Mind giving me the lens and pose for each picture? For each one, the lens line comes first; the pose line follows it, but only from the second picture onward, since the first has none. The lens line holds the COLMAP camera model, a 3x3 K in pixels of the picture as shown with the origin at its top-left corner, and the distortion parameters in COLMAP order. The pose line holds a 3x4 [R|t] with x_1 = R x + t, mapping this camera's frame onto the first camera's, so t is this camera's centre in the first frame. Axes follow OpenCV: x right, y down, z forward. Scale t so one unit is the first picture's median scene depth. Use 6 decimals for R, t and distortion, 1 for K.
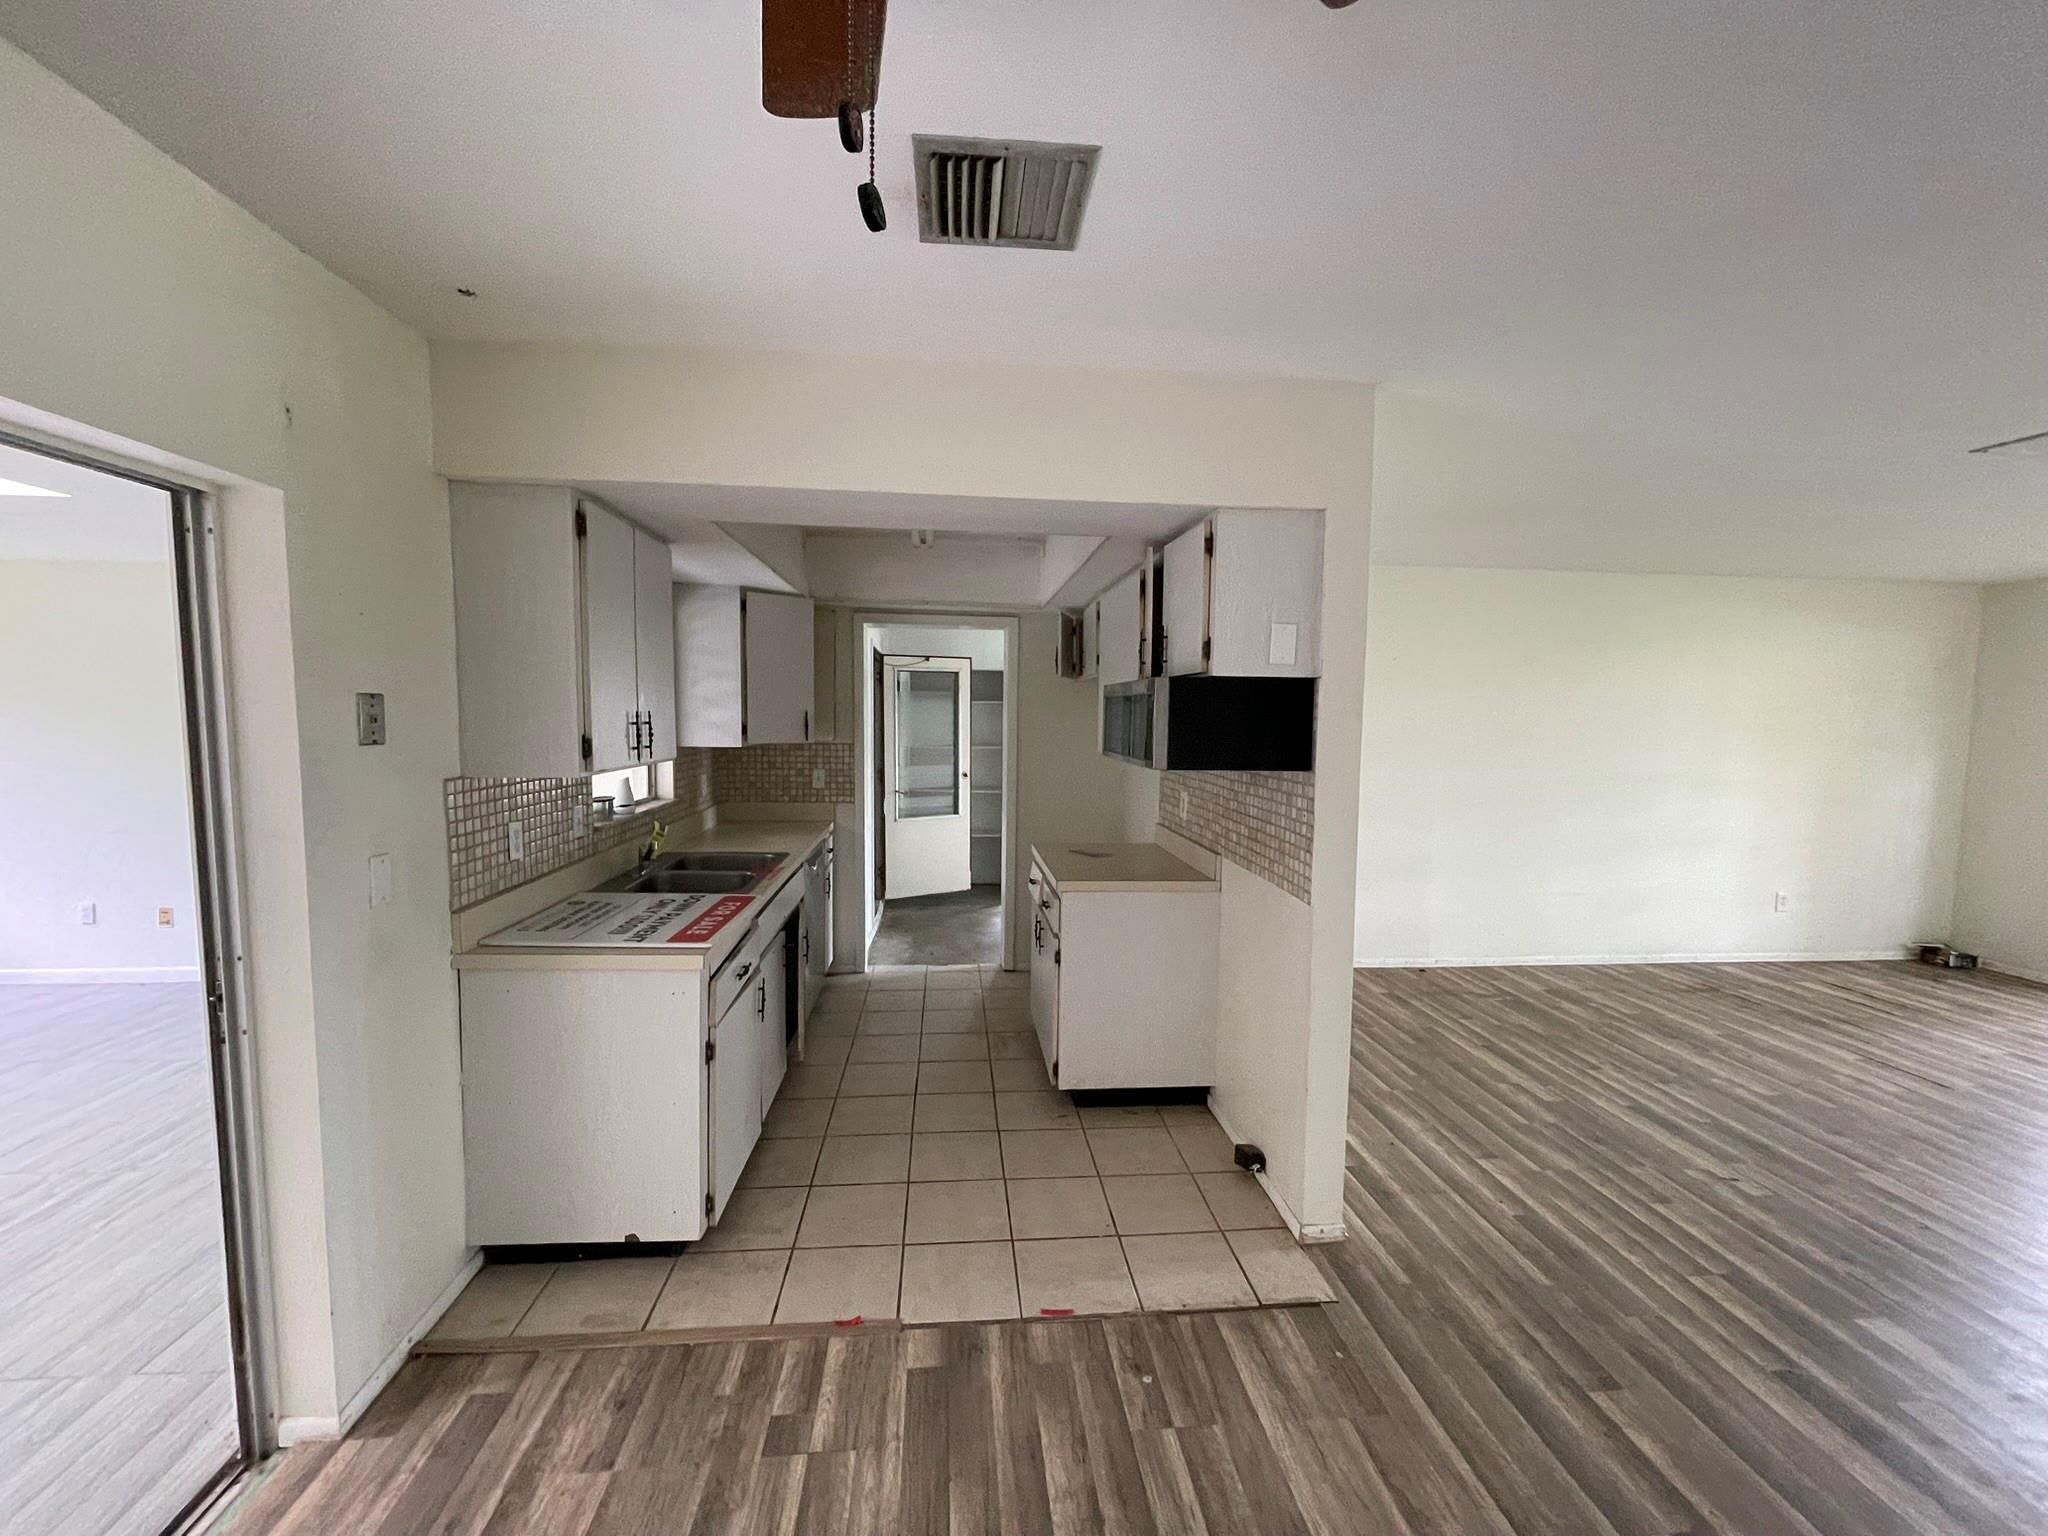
lens RADIAL K [[827.5, 0, 1020.2], [0, 827.5, 774.5], [0, 0, 1]] dist [-0.001673, 0.000432]
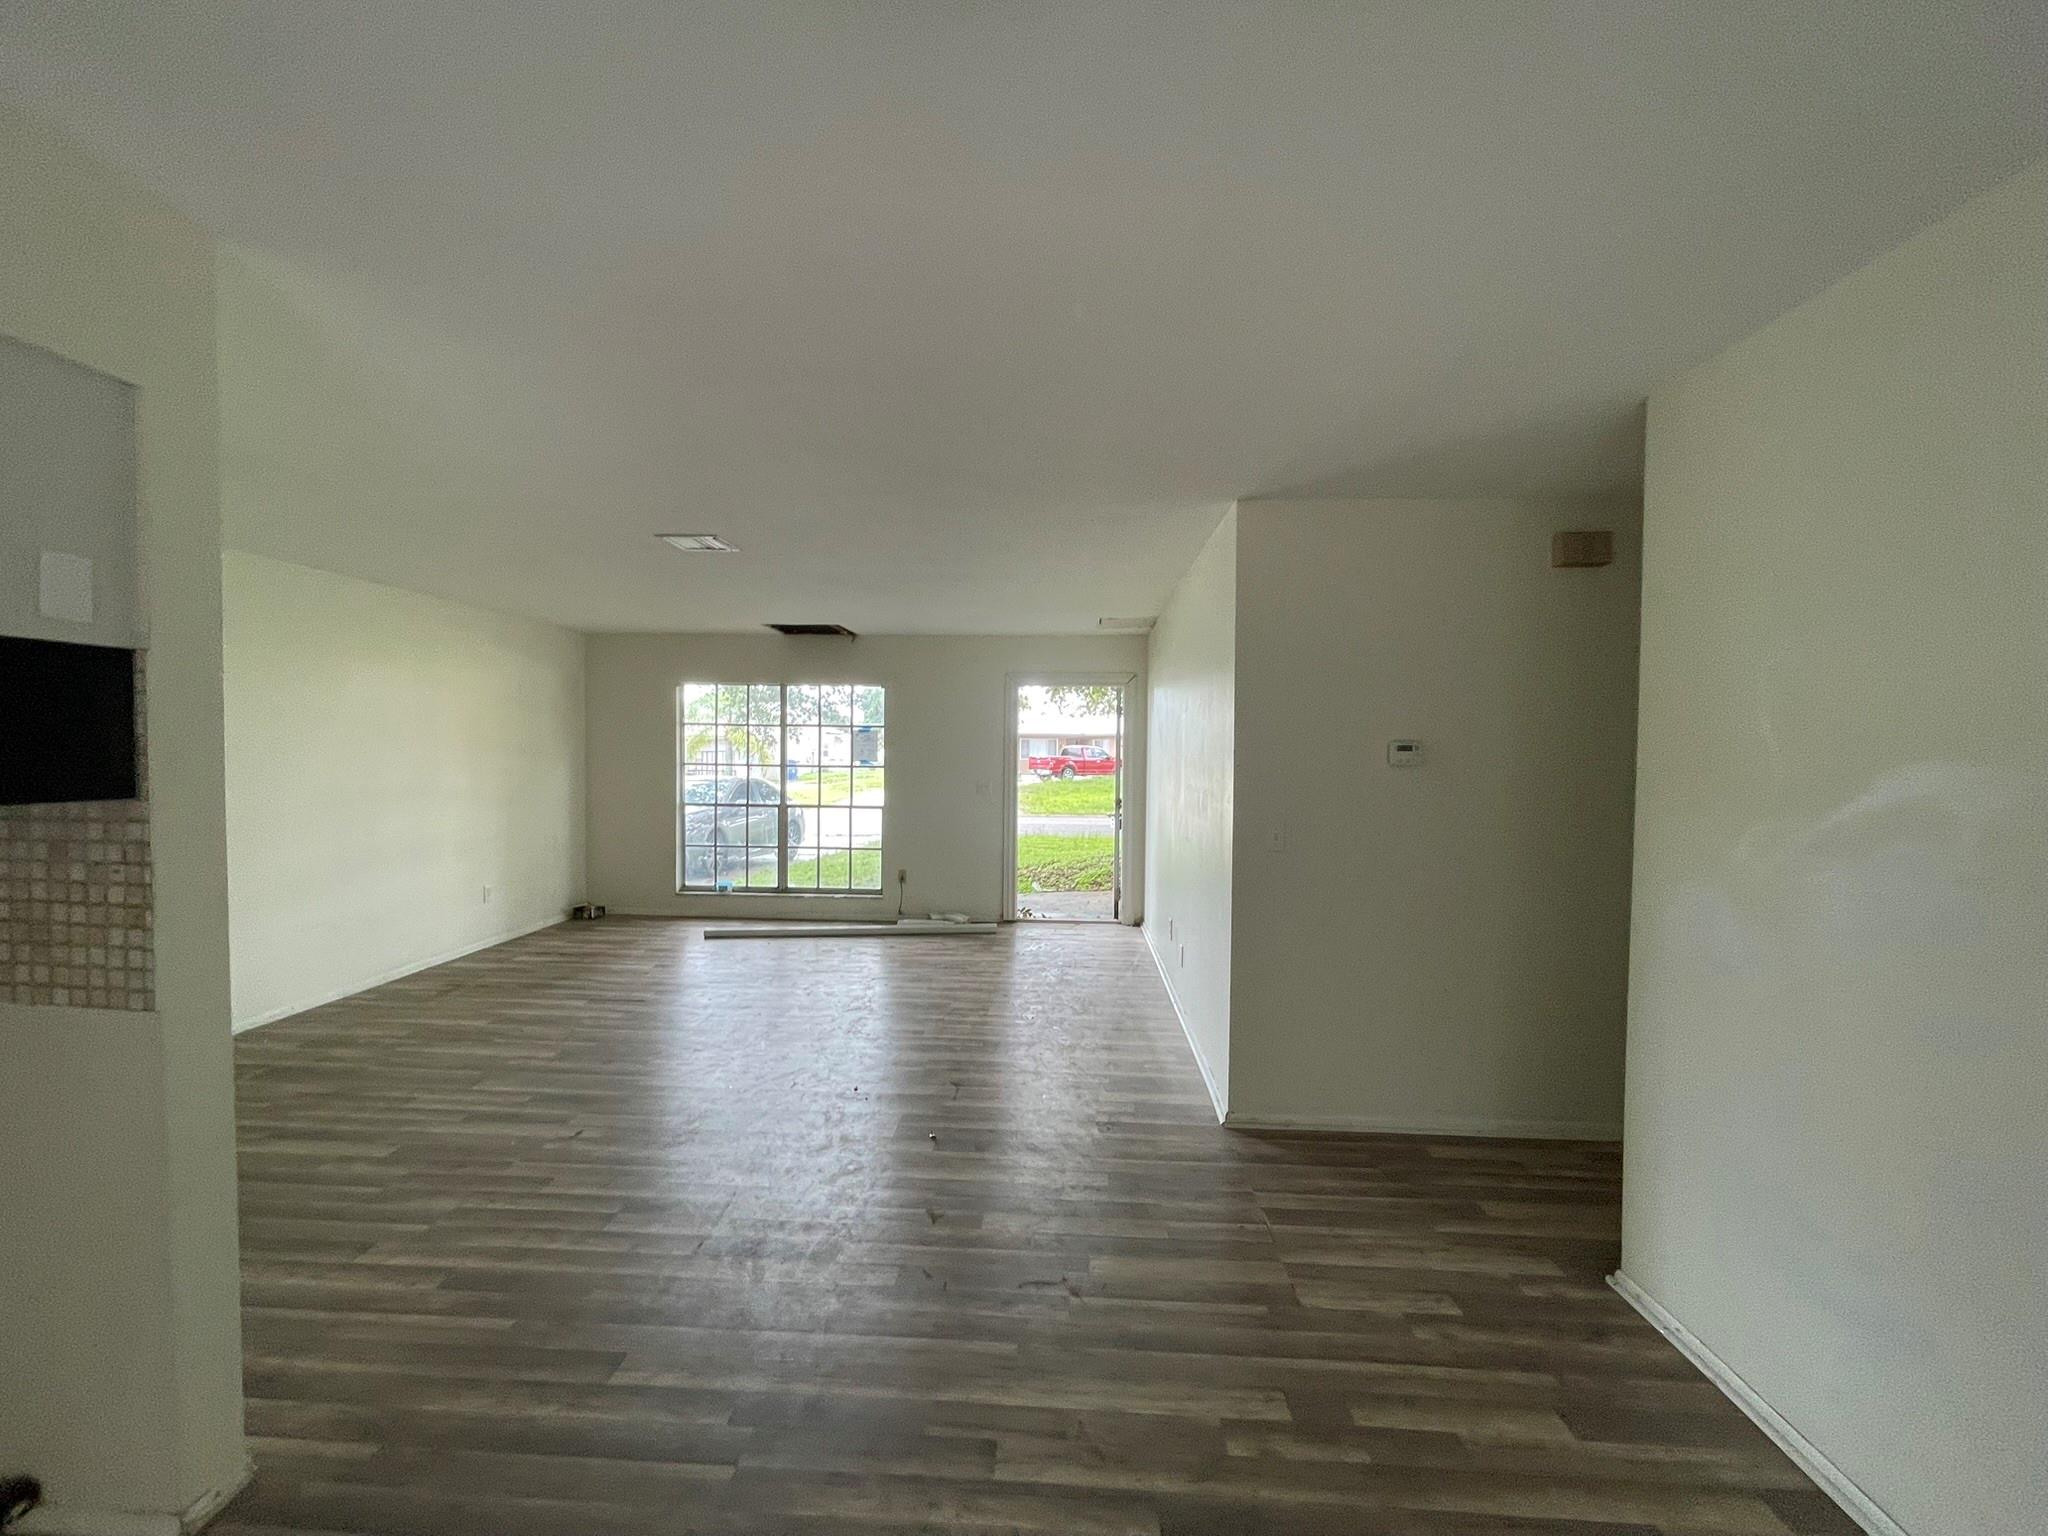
lens RADIAL K [[827.5, 0, 1020.2], [0, 827.5, 774.5], [0, 0, 1]] dist [-0.001673, 0.000432]
pose [[0.150854, -0.045002, 0.987531, -0.127911], [0.063801, 0.997324, 0.035702, -0.001455], [-0.986495, 0.057620, 0.153321, 0.186473]]
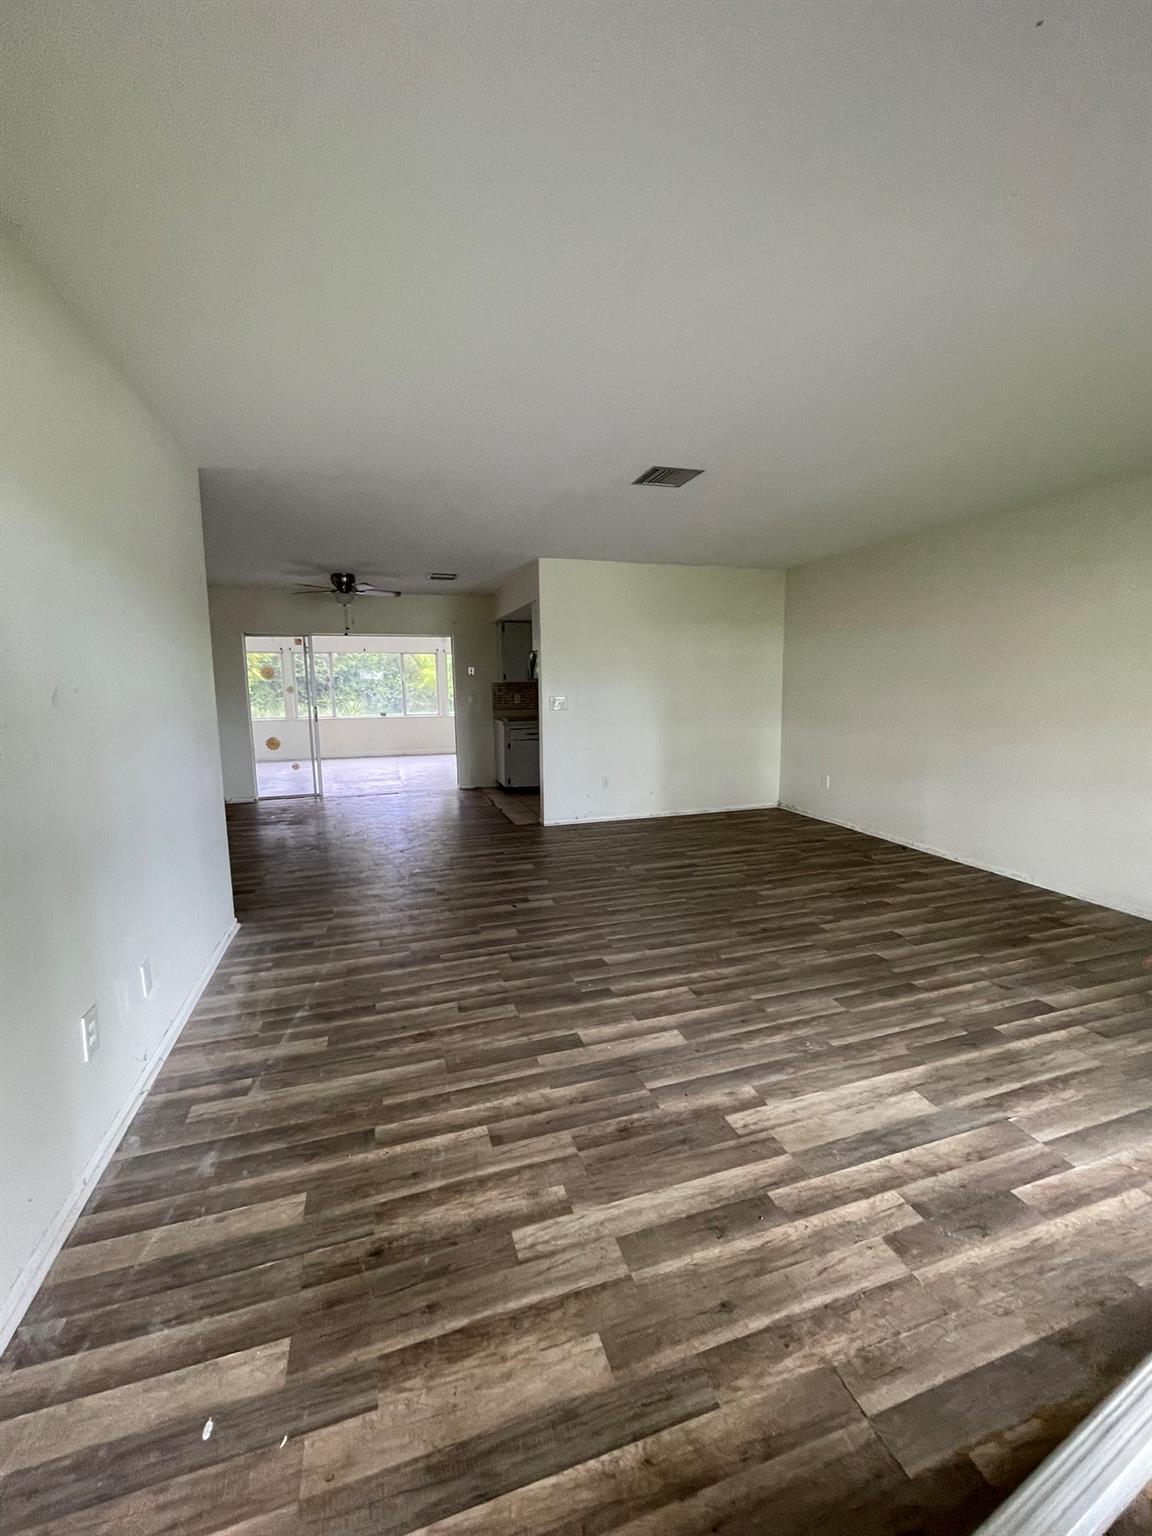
lens RADIAL K [[620.6, 0, 571.2], [0, 620.6, 764.0], [0, 0, 1]] dist [-0.001673, 0.000432]
pose [[0.210228, 0.110357, -0.971404, 2.180993], [-0.056493, 0.993320, 0.100621, 0.061501], [0.976019, 0.033724, 0.215058, 0.462183]]
